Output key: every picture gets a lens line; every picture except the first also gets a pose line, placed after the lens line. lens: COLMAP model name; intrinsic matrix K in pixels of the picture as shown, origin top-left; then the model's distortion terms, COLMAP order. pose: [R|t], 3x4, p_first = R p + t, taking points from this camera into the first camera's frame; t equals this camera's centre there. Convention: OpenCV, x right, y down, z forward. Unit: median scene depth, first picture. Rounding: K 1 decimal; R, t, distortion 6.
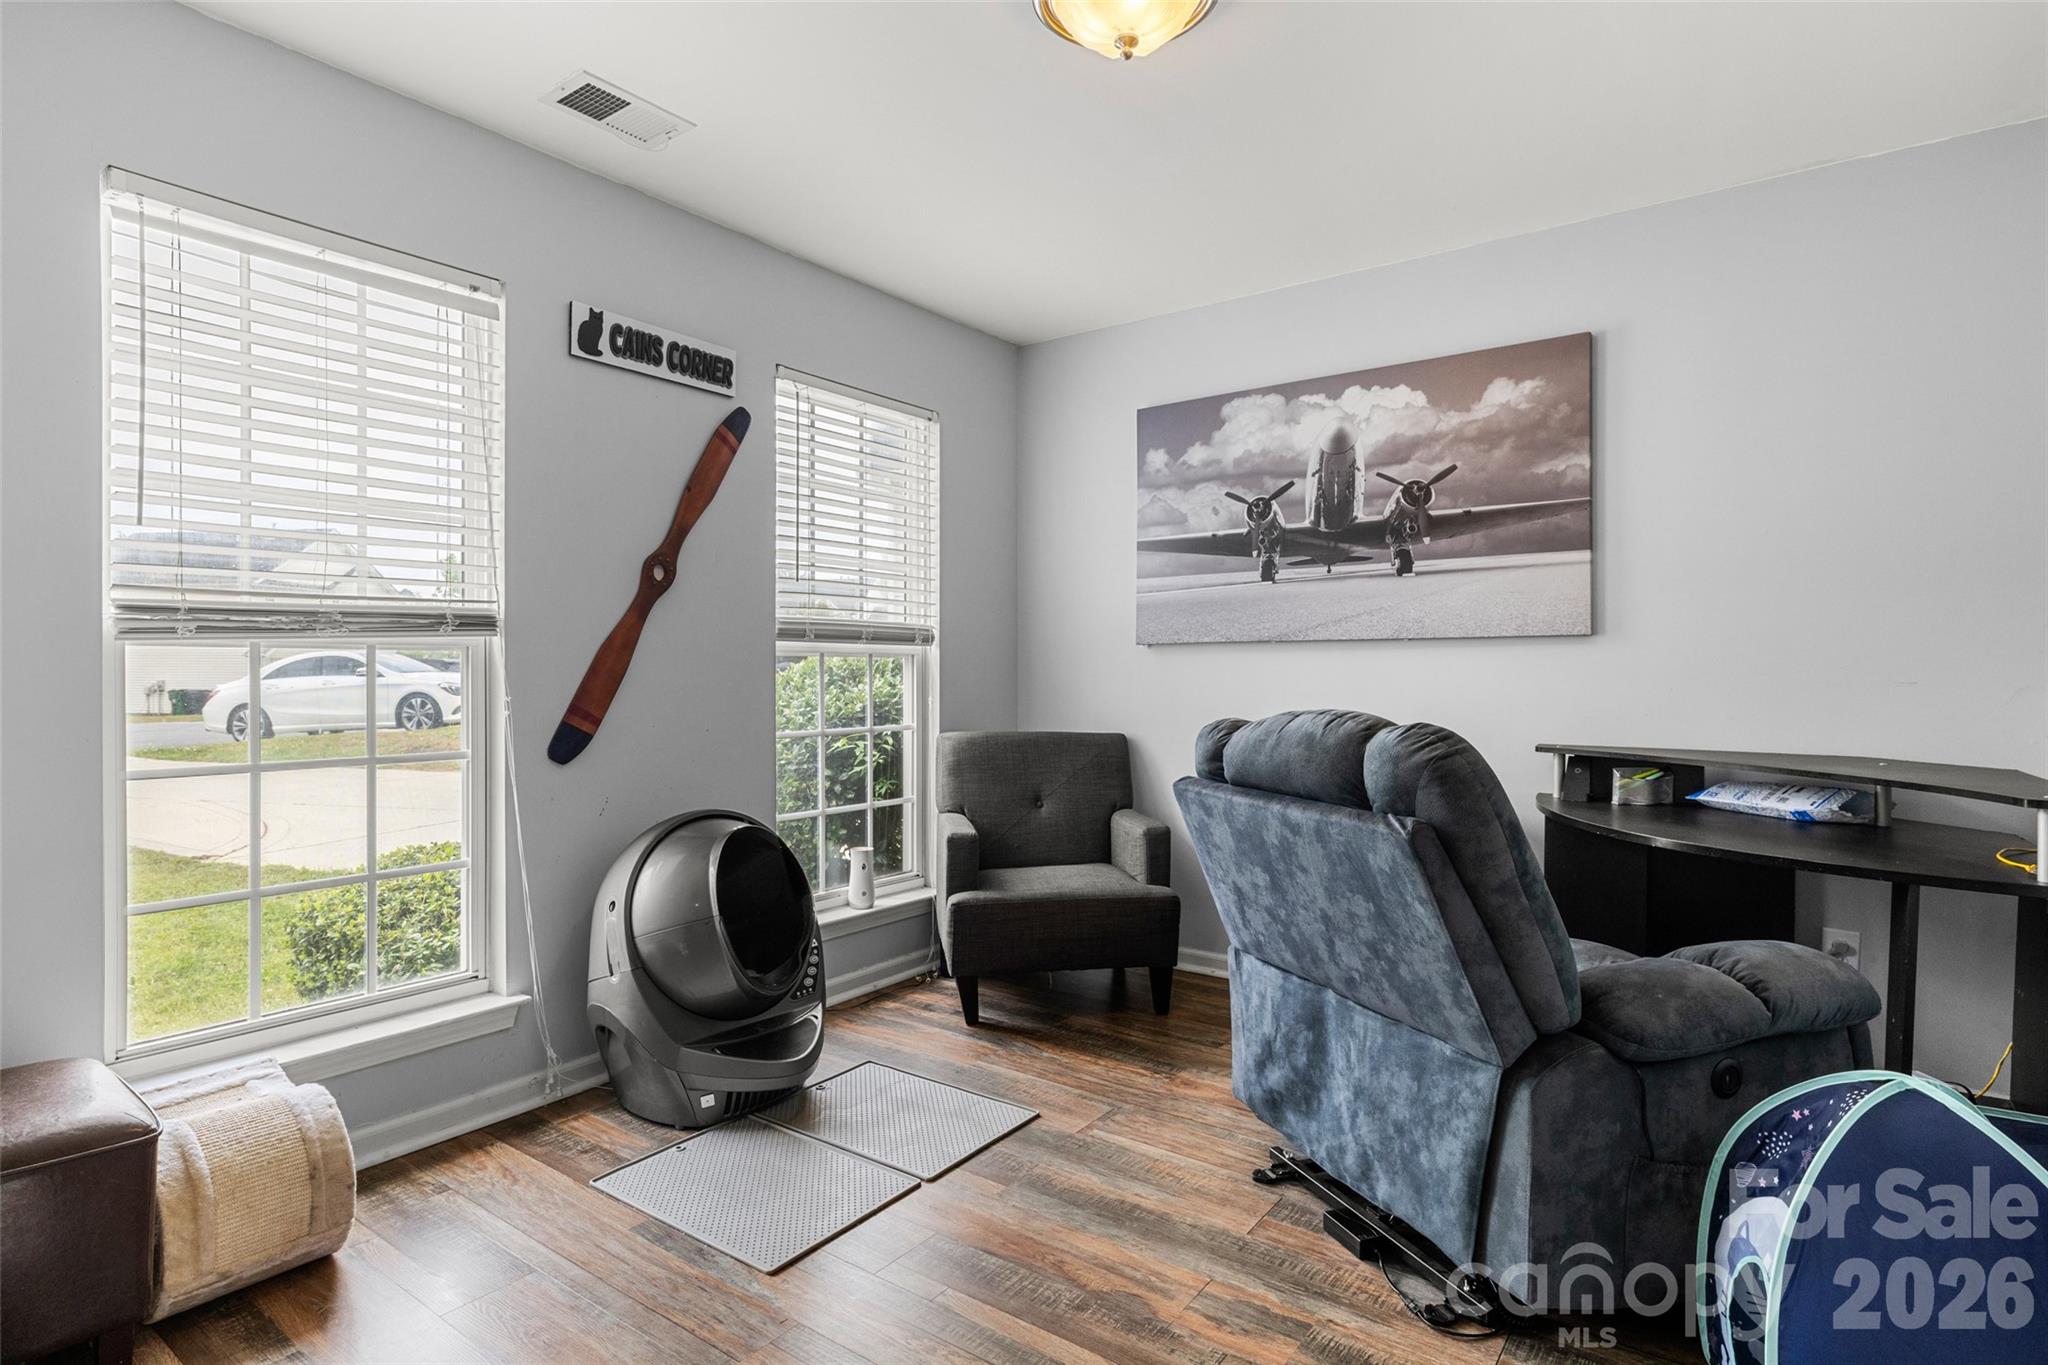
lens RADIAL K [[1037.0, 0, 1022.8], [0, 1037.0, 674.4], [0, 0, 1]] dist [0.000441, 0.001039]
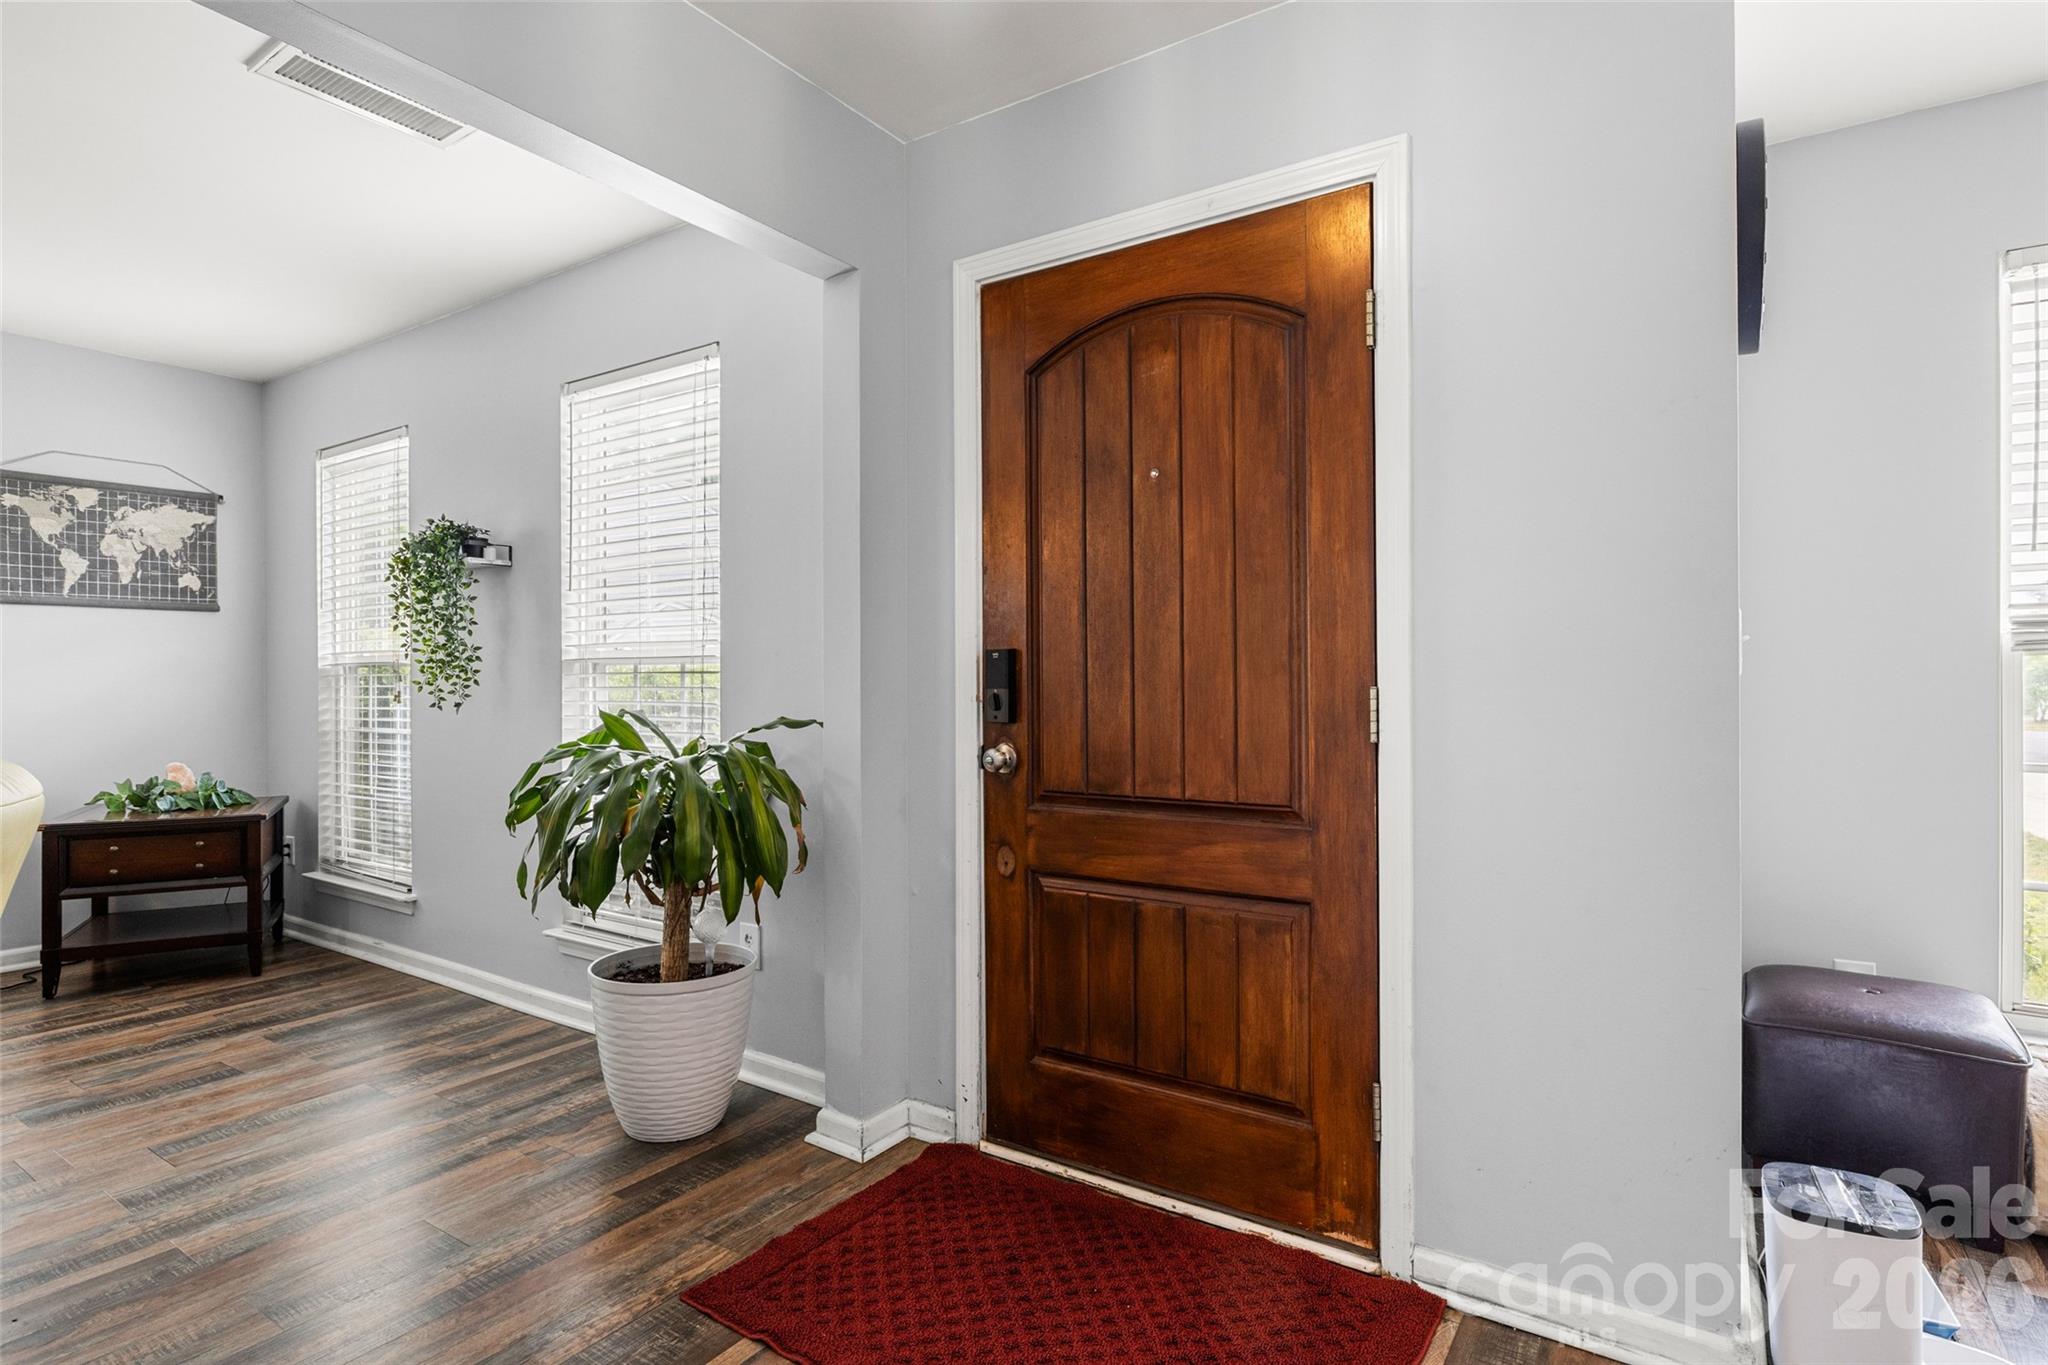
lens RADIAL K [[1037.0, 0, 1022.2], [0, 1037.0, 676.0], [0, 0, 1]] dist [0.000441, 0.001039]
pose [[0.039576, -0.000450, -0.999216, 0.255875], [-0.003411, 0.999994, -0.000585, -0.000734], [0.999211, 0.003431, 0.039574, -0.164954]]
